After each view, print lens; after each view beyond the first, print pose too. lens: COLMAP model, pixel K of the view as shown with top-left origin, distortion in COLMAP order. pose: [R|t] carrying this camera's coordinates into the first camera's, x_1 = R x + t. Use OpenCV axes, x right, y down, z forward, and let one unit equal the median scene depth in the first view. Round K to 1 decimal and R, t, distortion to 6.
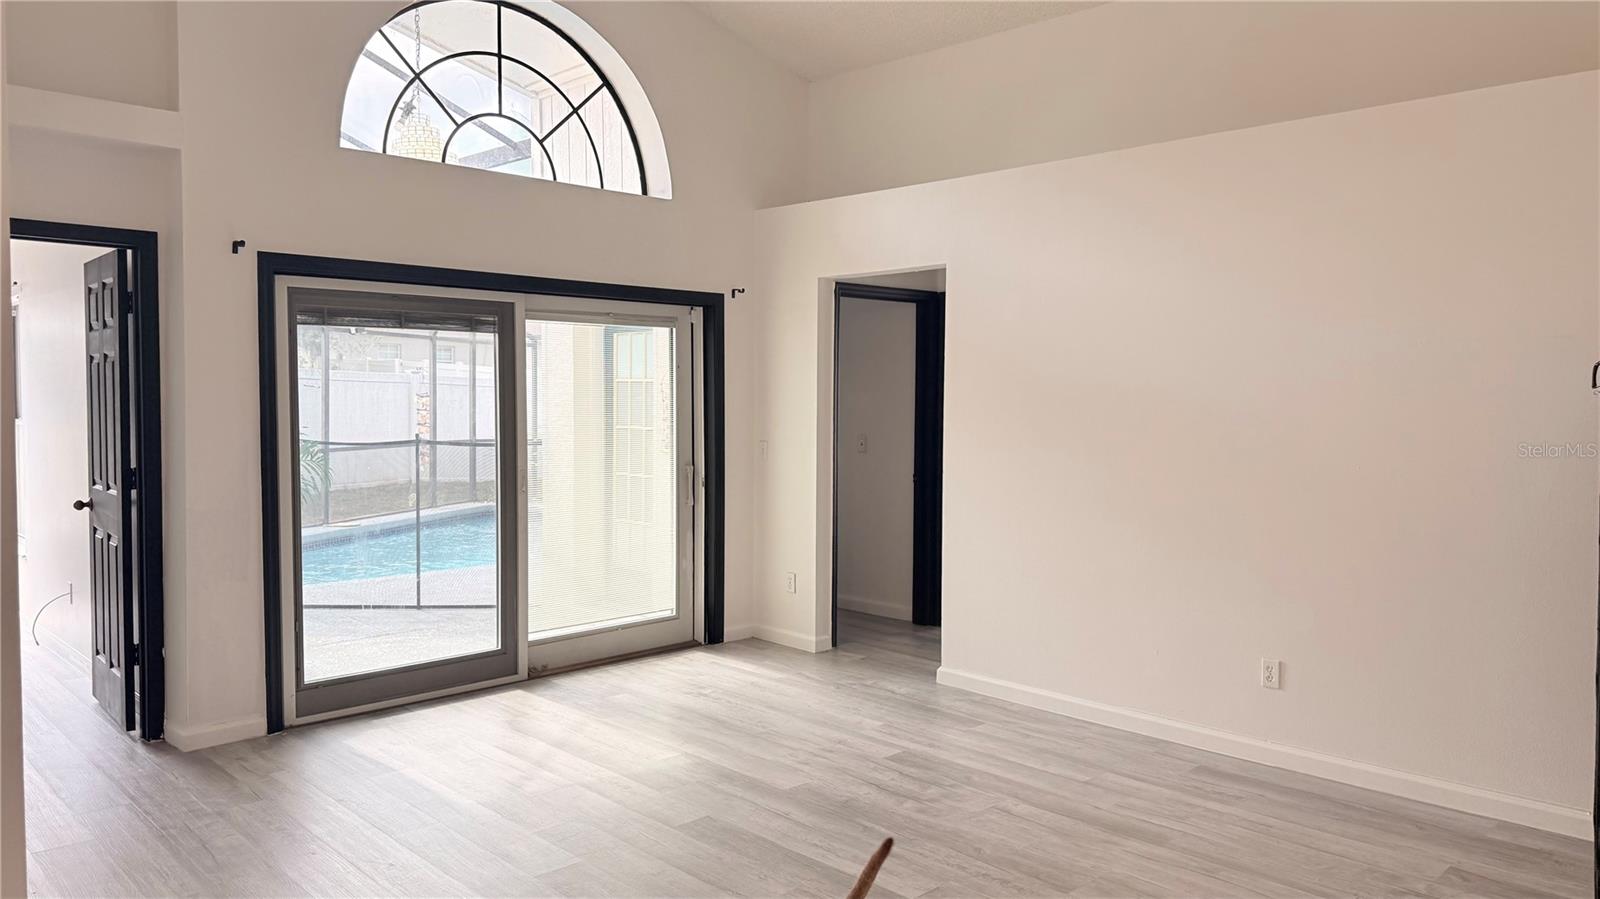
lens RADIAL K [[1164.0, 0, 792.0], [0, 1164.0, 456.9], [0, 0, 1]] dist [0.128625, -0.008552]
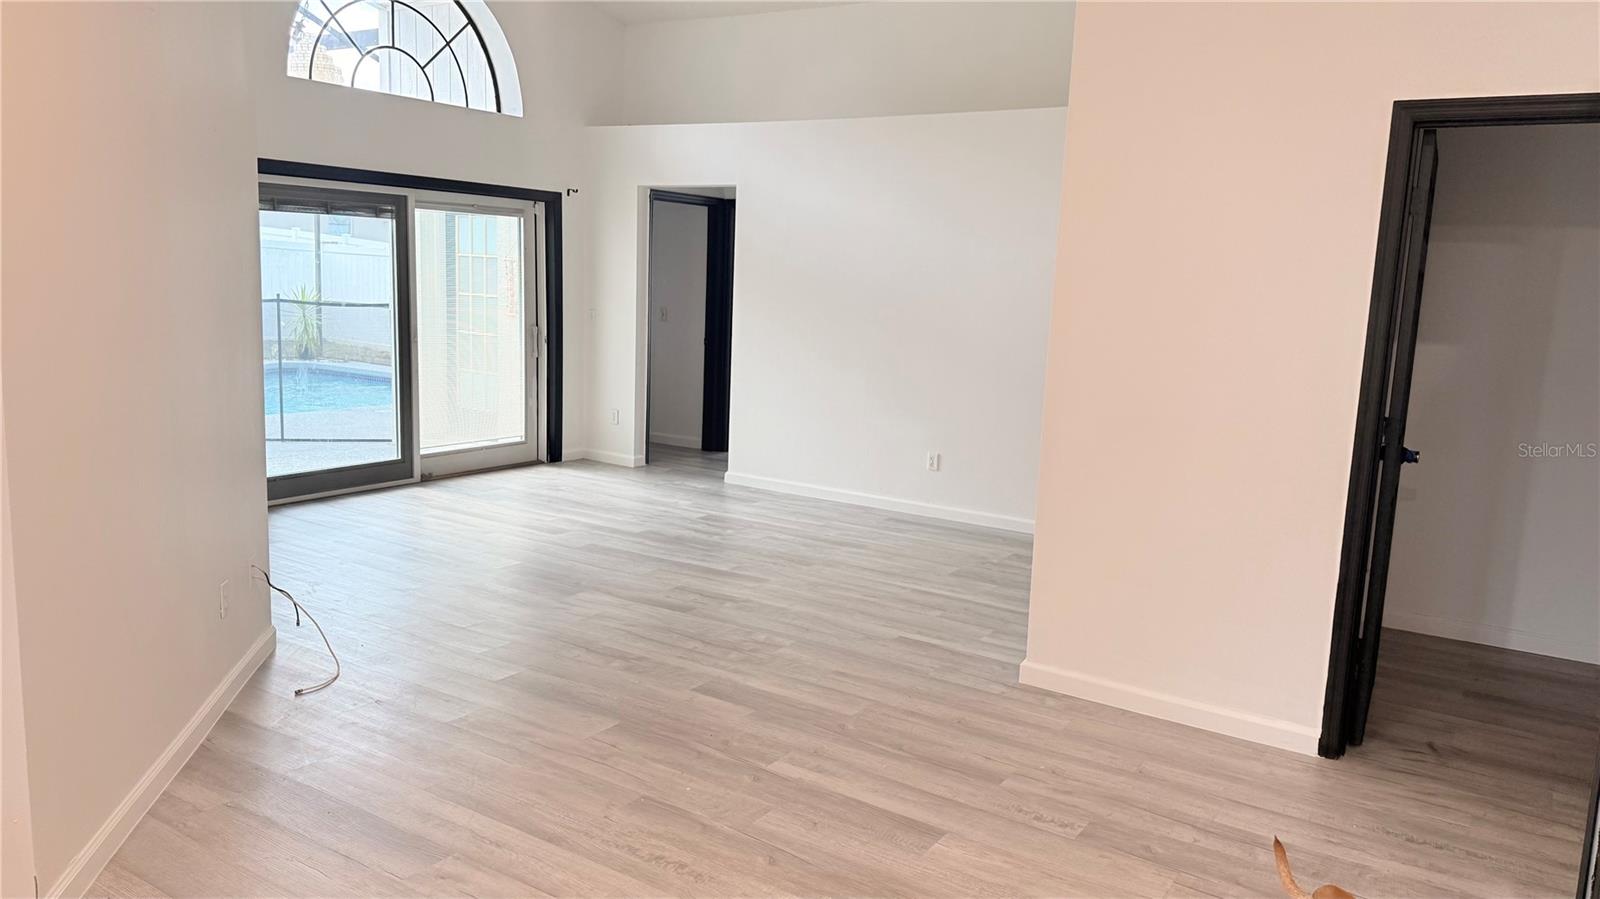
lens RADIAL K [[1164.0, 0, 807.6], [0, 1164.0, 441.9], [0, 0, 1]] dist [0.128625, -0.008552]
pose [[0.975307, -0.000618, 0.220853, -0.088326], [-0.020367, 0.995483, 0.092730, 0.009070], [-0.219913, -0.094938, 0.970889, -0.383187]]
